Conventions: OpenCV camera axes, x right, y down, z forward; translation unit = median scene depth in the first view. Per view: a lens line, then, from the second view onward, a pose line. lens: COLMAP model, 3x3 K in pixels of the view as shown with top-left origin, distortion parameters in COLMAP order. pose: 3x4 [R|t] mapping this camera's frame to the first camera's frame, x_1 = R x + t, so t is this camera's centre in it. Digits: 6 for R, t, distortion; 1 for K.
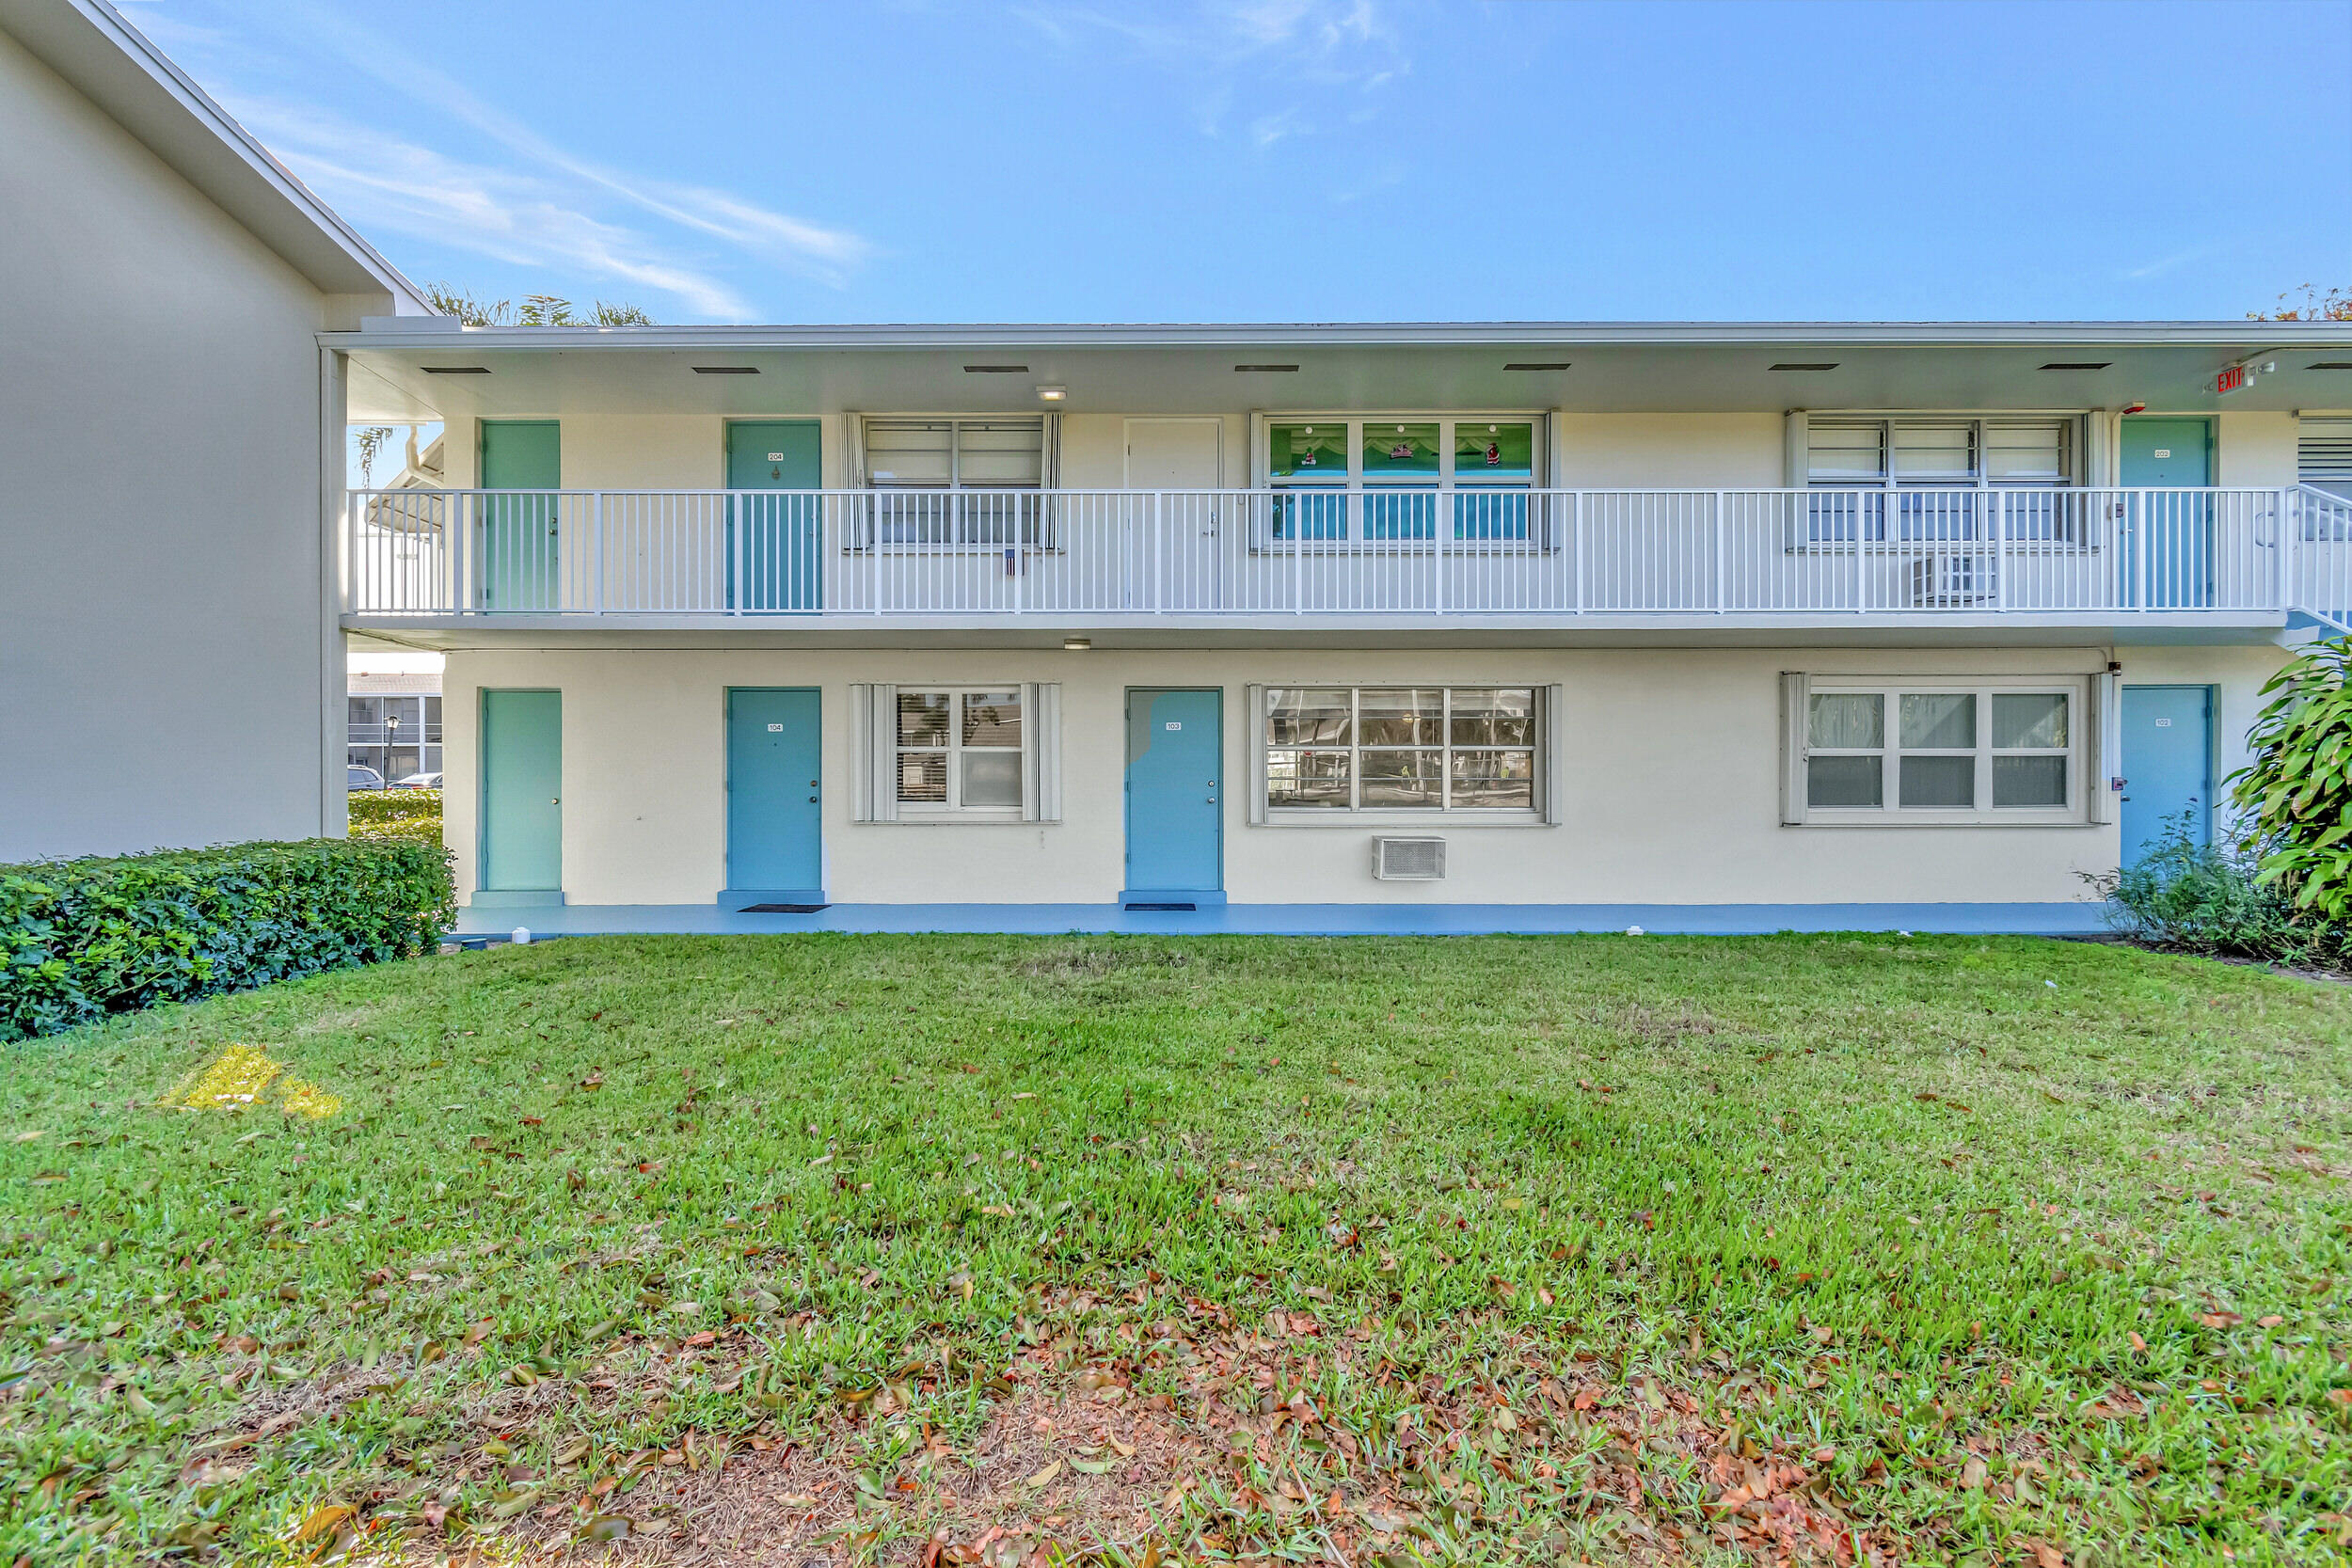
lens RADIAL K [[1037.1, 0, 1165.7], [0, 1037.1, 778.3], [0, 0, 1]] dist [0.001785, -0.001562]
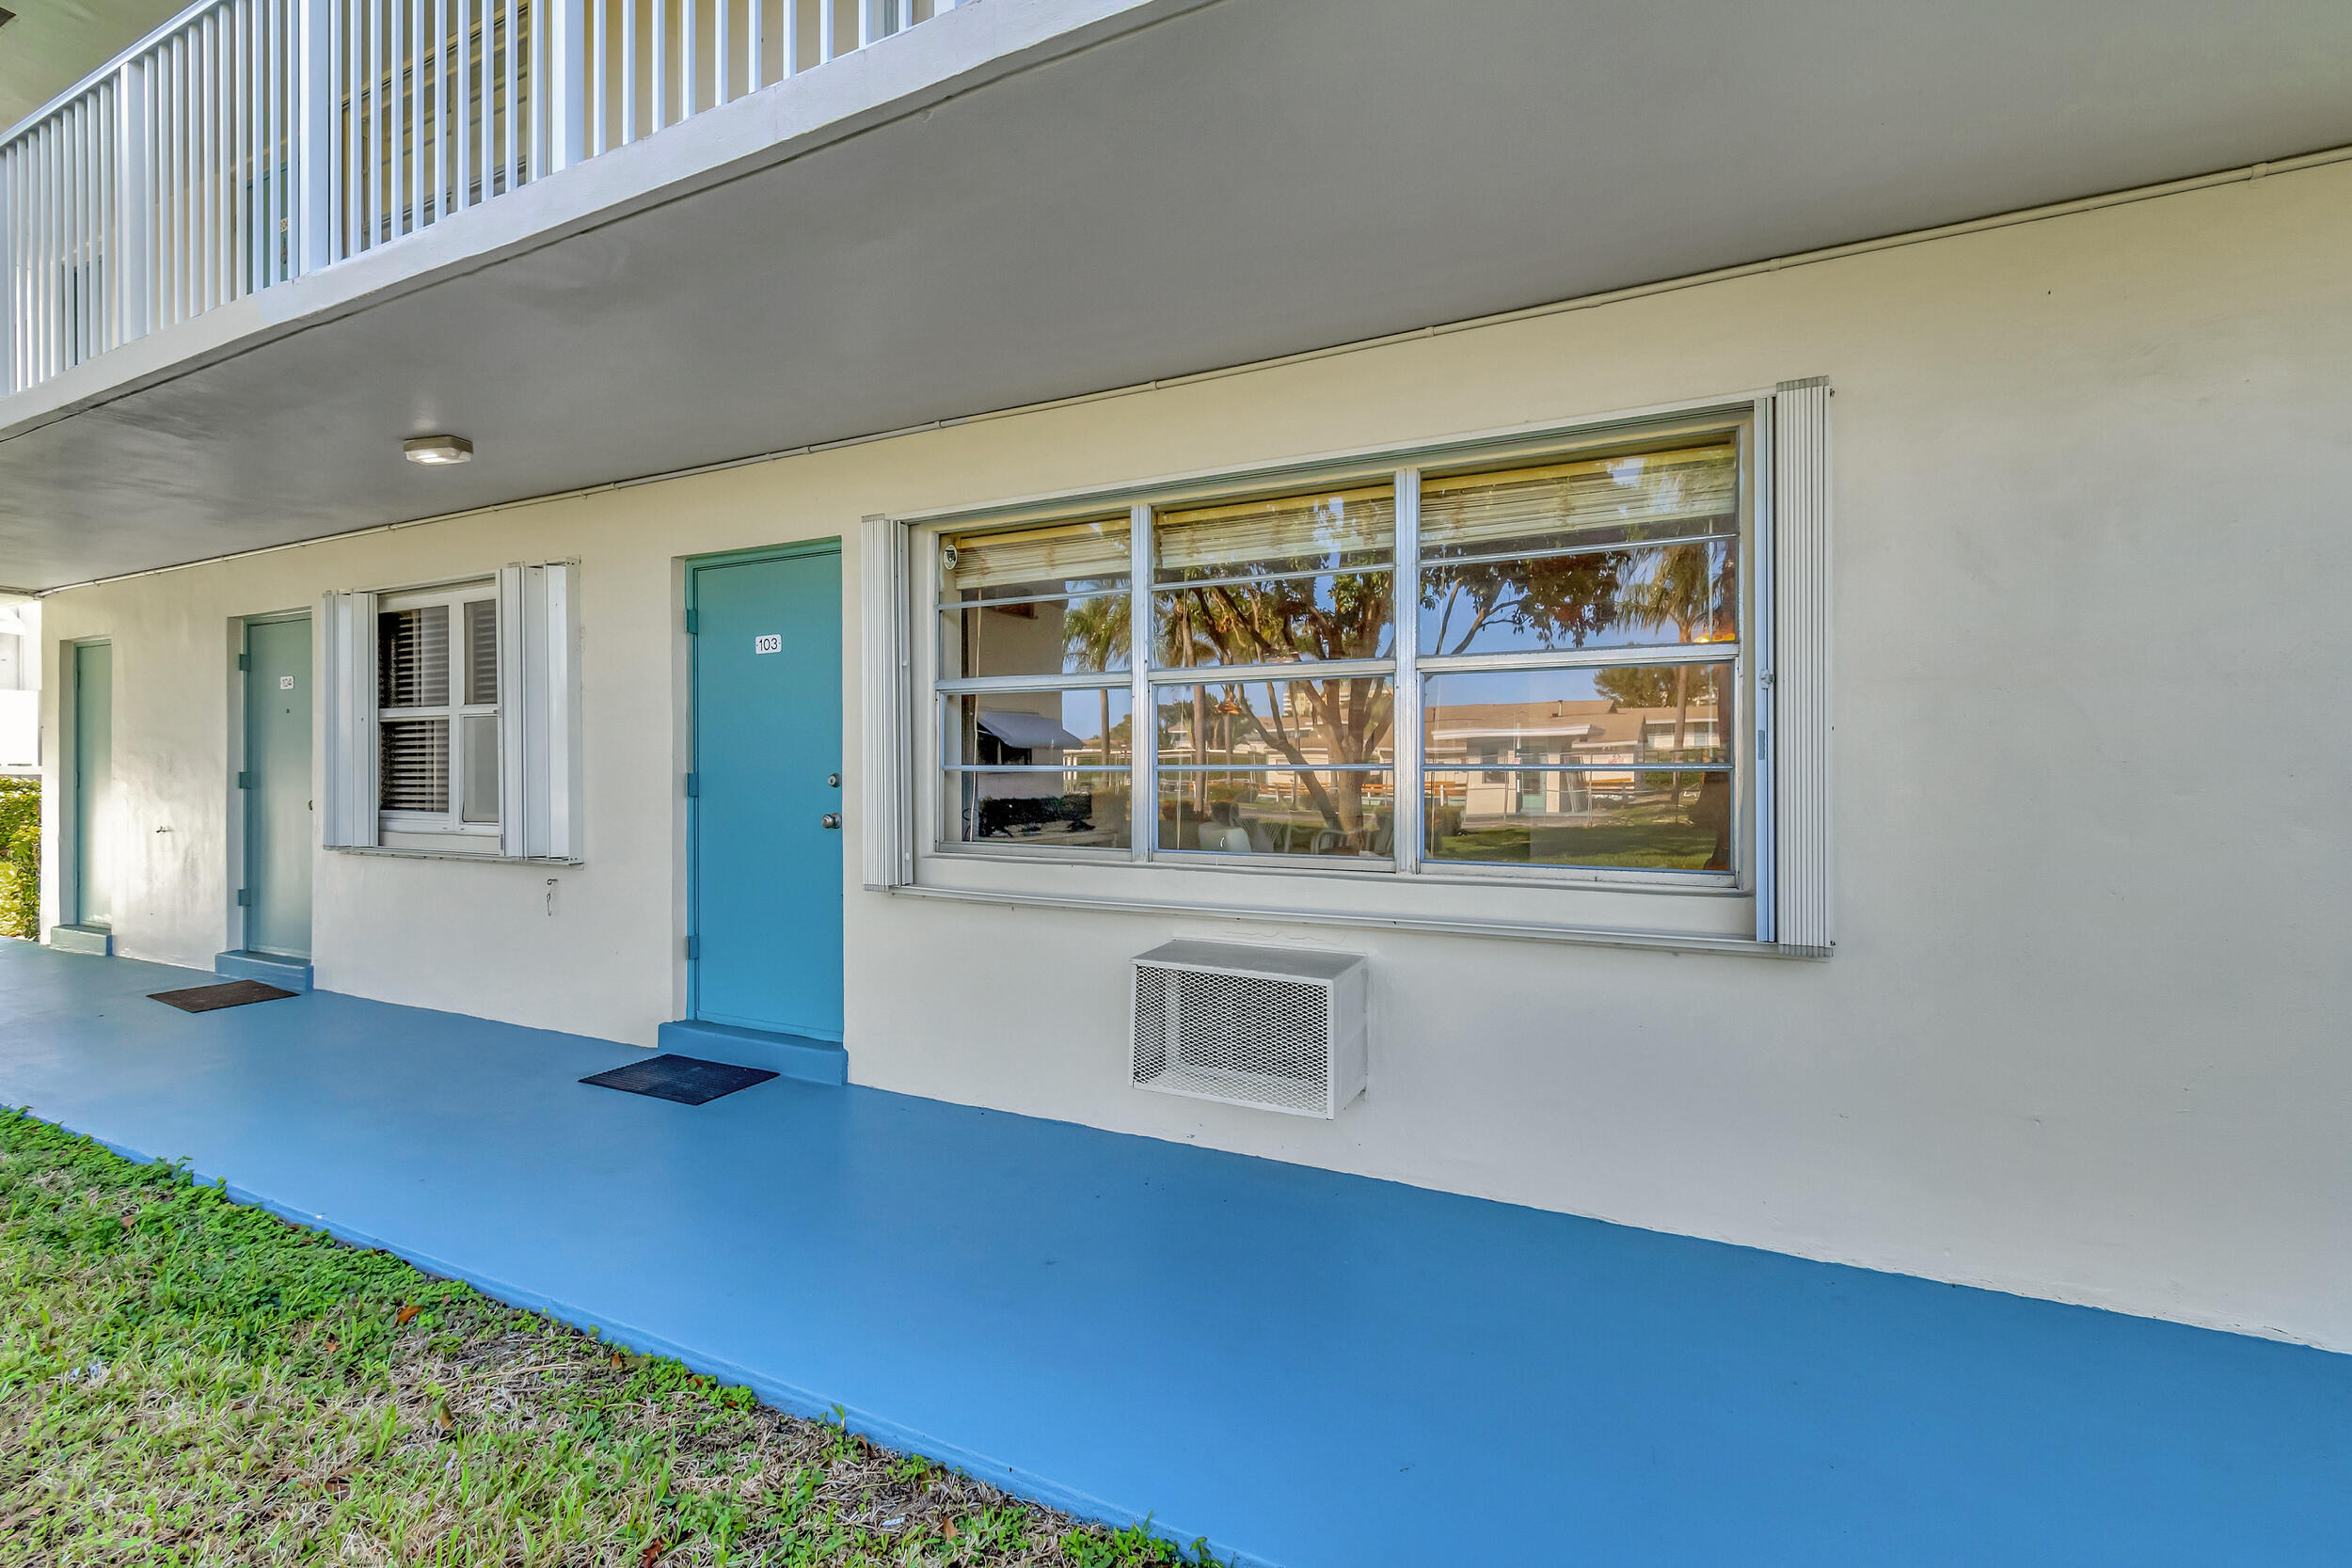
lens RADIAL K [[1051.6, 0, 1156.9], [0, 1051.6, 774.4], [0, 0, 1]] dist [0.000297, -0.000019]
pose [[0.889151, 0.002584, -0.457606, 0.348396], [-0.001471, 0.999995, 0.002788, 0.002009], [0.457611, -0.001806, 0.889151, 0.698821]]
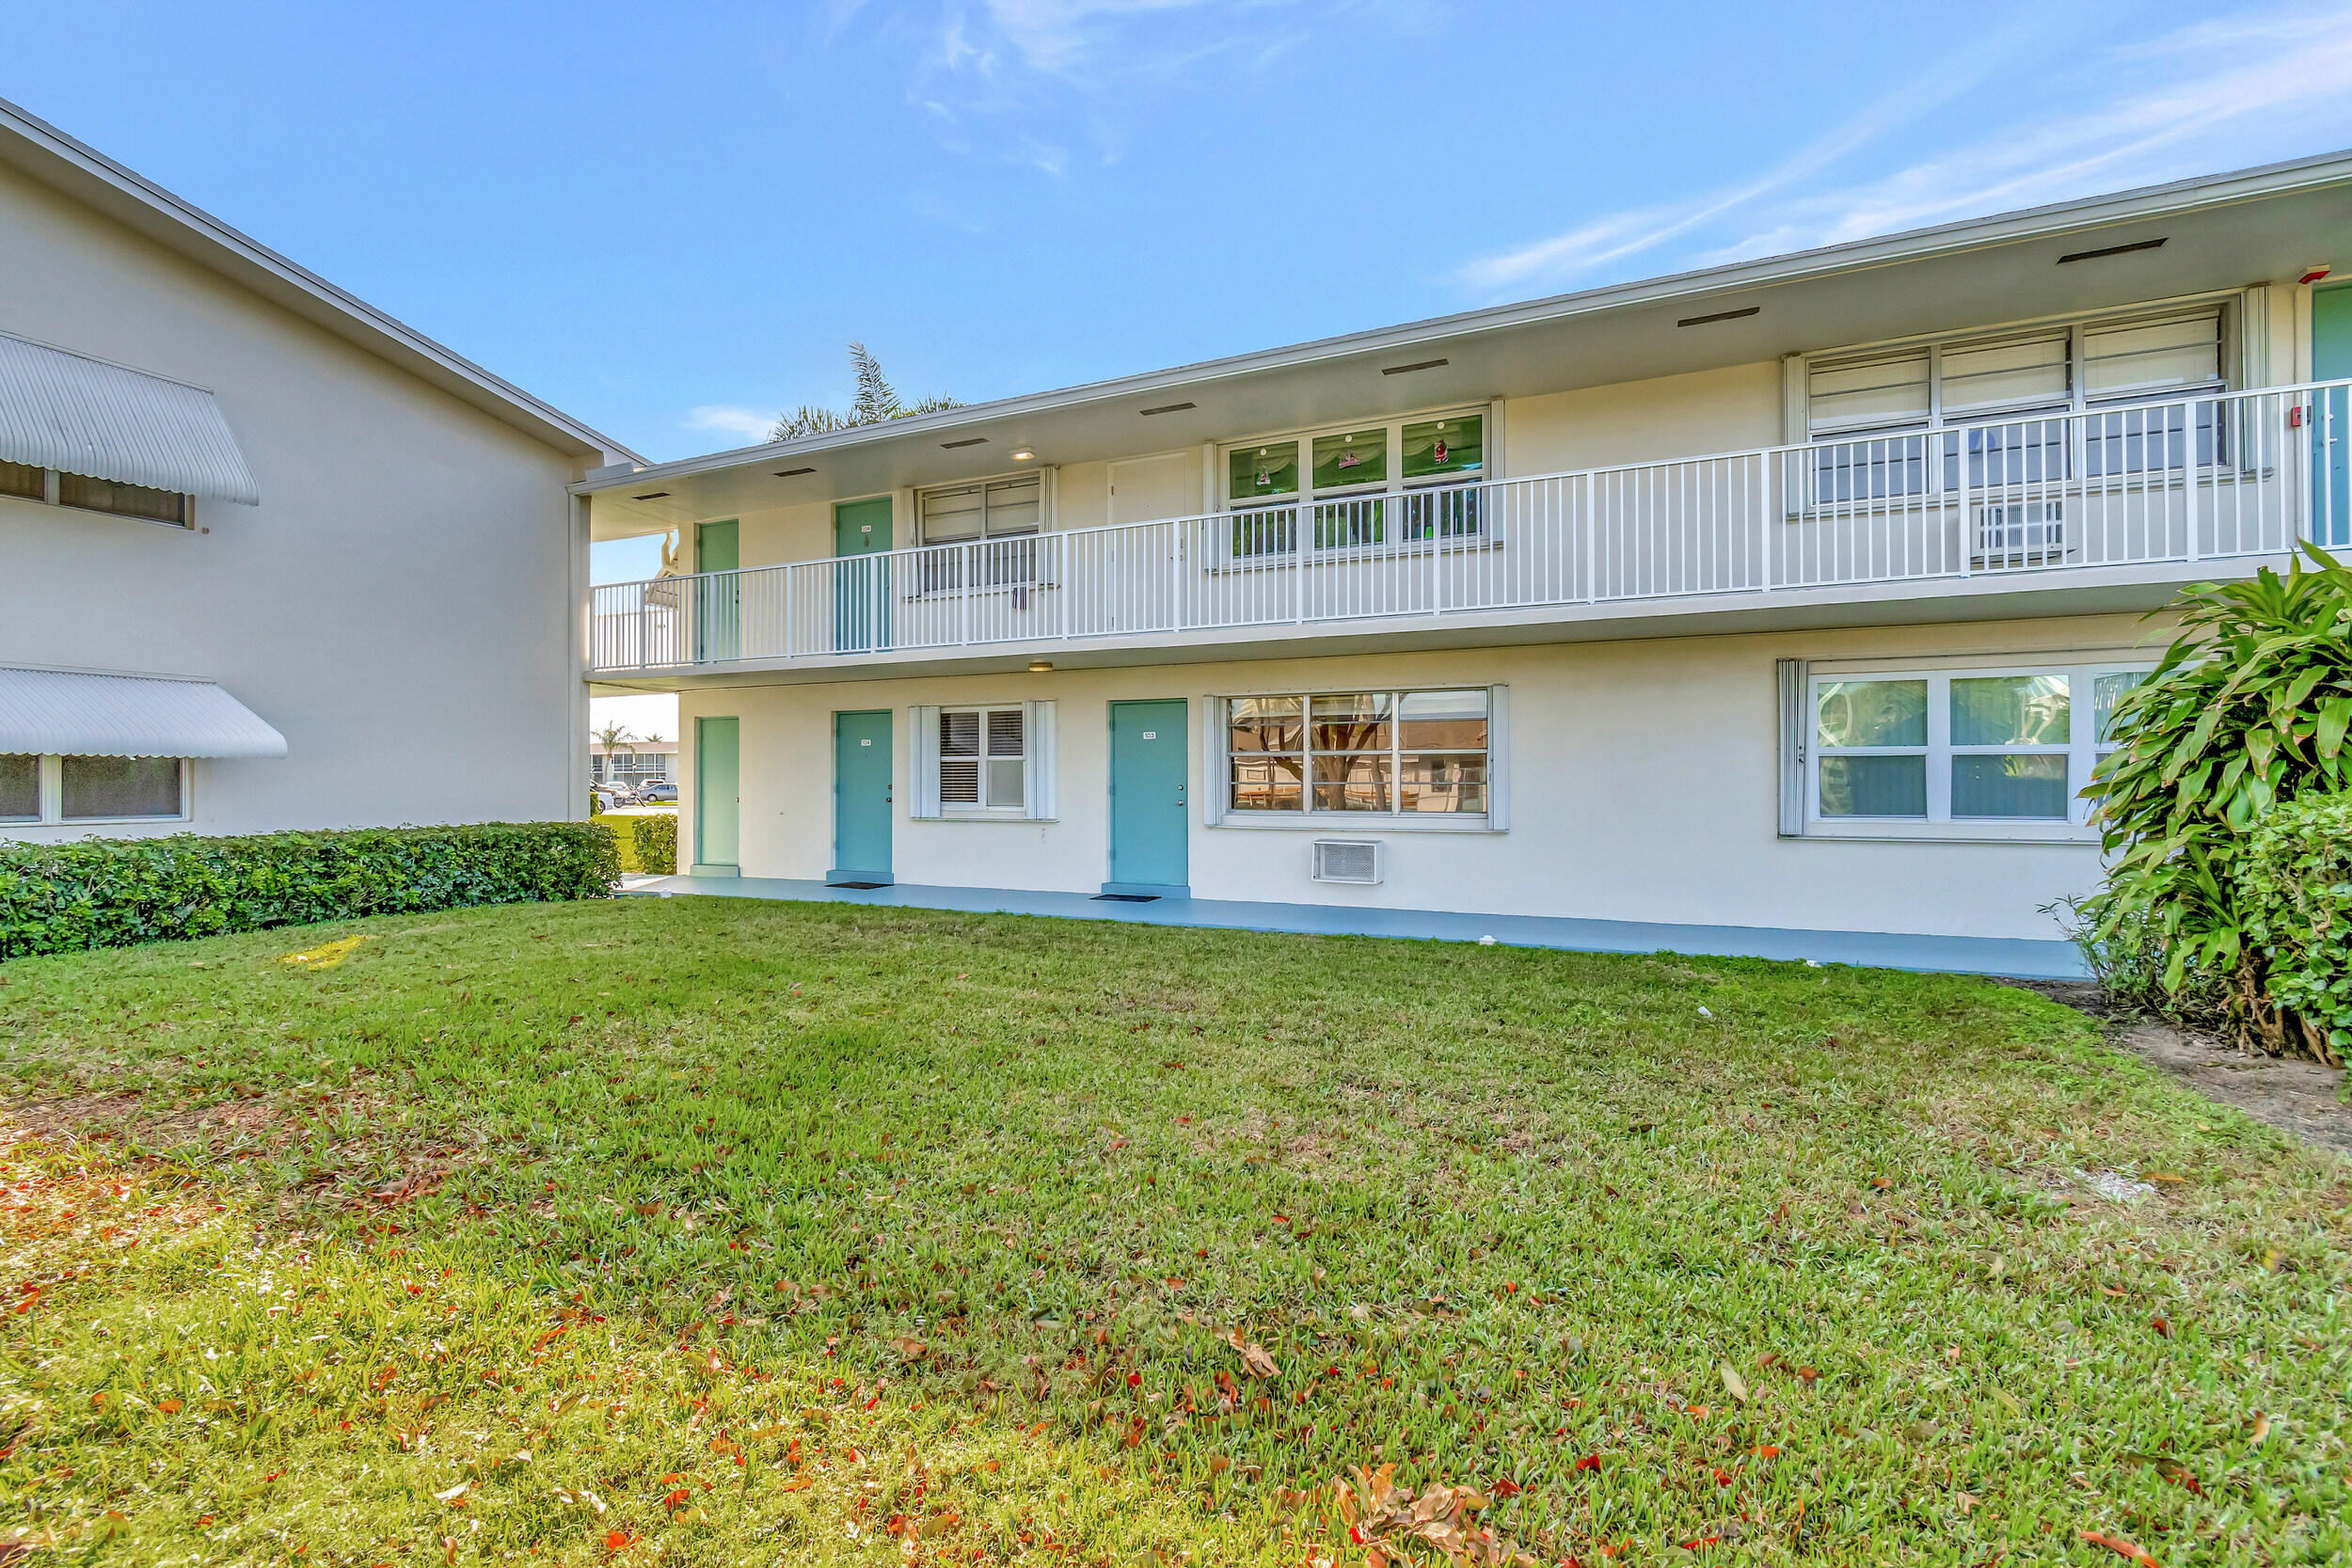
lens RADIAL K [[1051.6, 0, 1156.9], [0, 1051.6, 774.4], [0, 0, 1]] dist [0.000297, -0.000019]
pose [[0.906364, -0.003326, -0.422485, 0.491803], [-0.000843, 0.999953, -0.009680, 0.002244], [0.422497, 0.009130, 0.906318, -0.010651]]
